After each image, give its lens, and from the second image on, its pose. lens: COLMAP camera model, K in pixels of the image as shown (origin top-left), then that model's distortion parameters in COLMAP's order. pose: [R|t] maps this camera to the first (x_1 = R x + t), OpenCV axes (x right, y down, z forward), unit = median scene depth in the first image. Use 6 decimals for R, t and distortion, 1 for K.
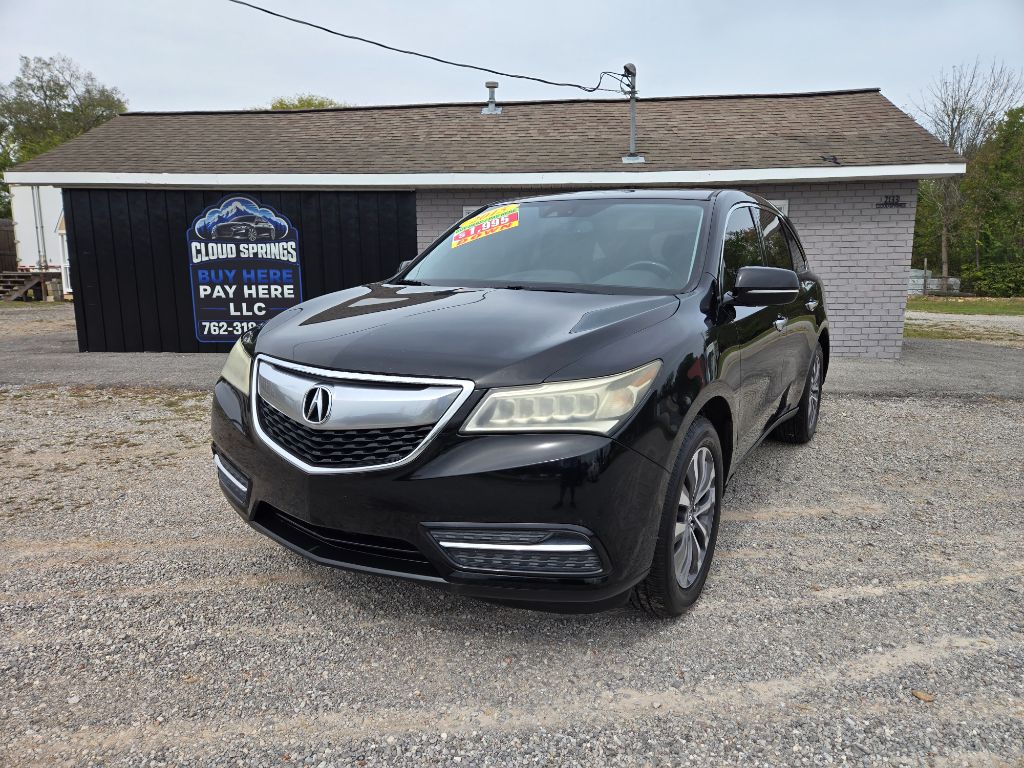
lens RADIAL K [[691.3, 0, 508.0], [0, 691.3, 384.3], [0, 0, 1]] dist [0.058895, -0.054502]
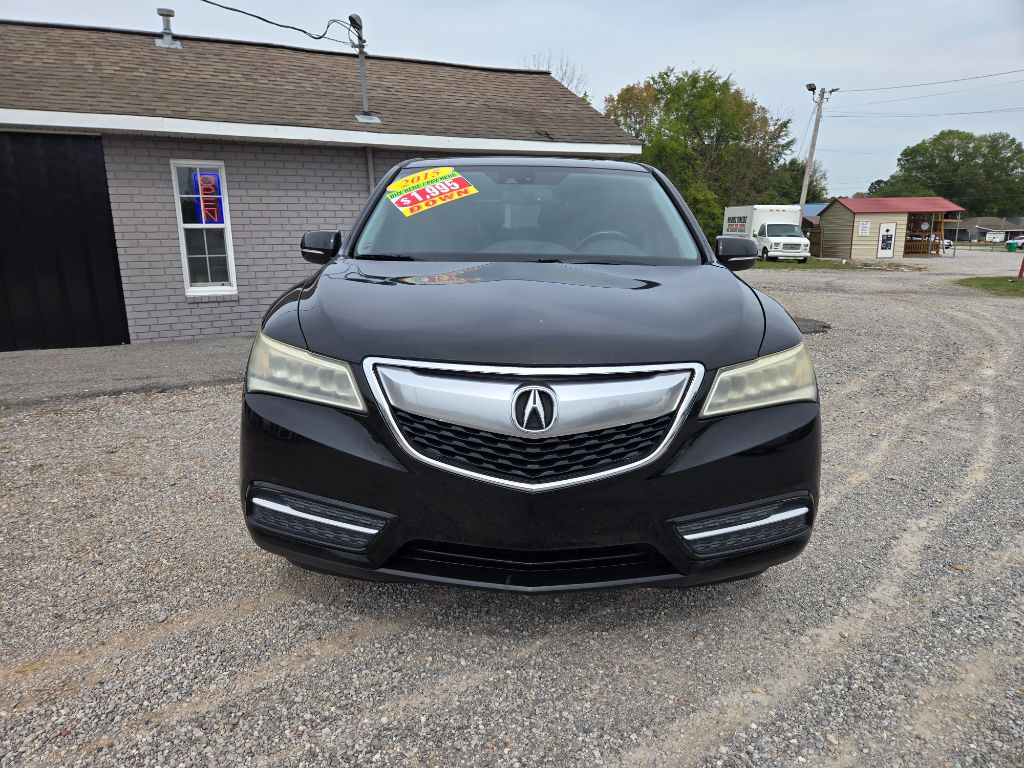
lens RADIAL K [[691.3, 0, 508.0], [0, 691.3, 384.3], [0, 0, 1]] dist [0.058895, -0.054502]
pose [[0.855666, -0.116269, 0.504299, -0.612489], [0.090691, 0.993045, 0.075074, -0.056975], [-0.509521, -0.018503, 0.860259, 0.253558]]
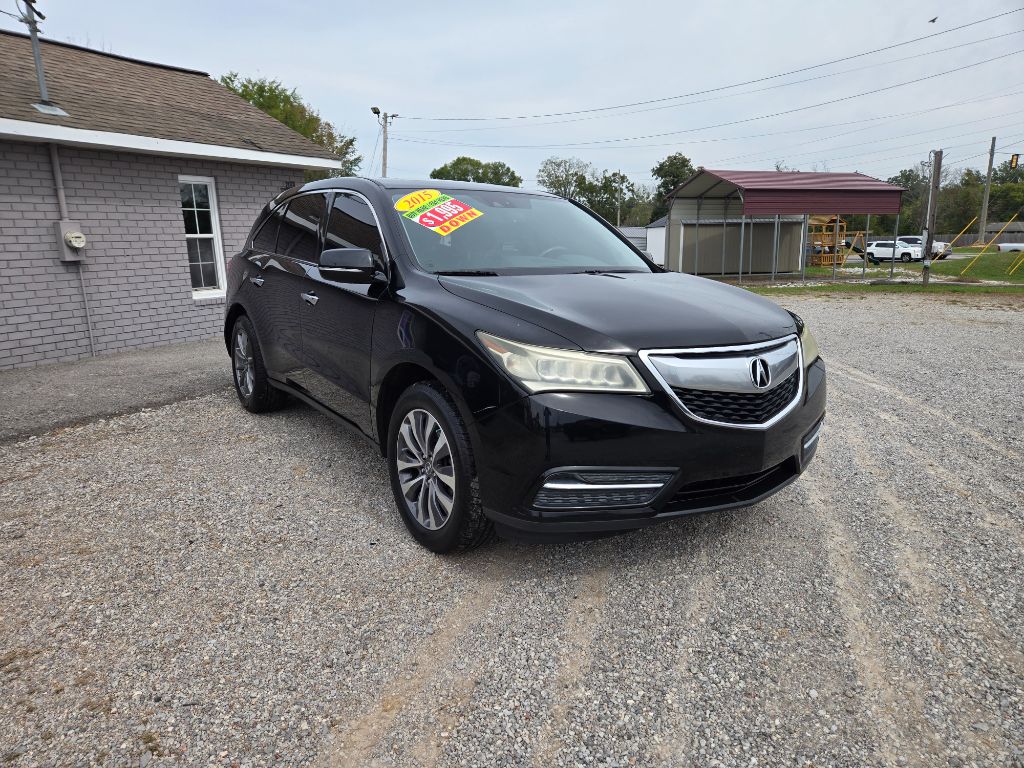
lens RADIAL K [[688.0, 0, 517.5], [0, 688.0, 383.6], [0, 0, 1]] dist [0.066512, -0.060550]
pose [[0.393743, -0.192929, 0.898746, -1.304161], [0.159030, 0.977280, 0.140117, -0.161104], [-0.905360, 0.087757, 0.415479, 0.750423]]
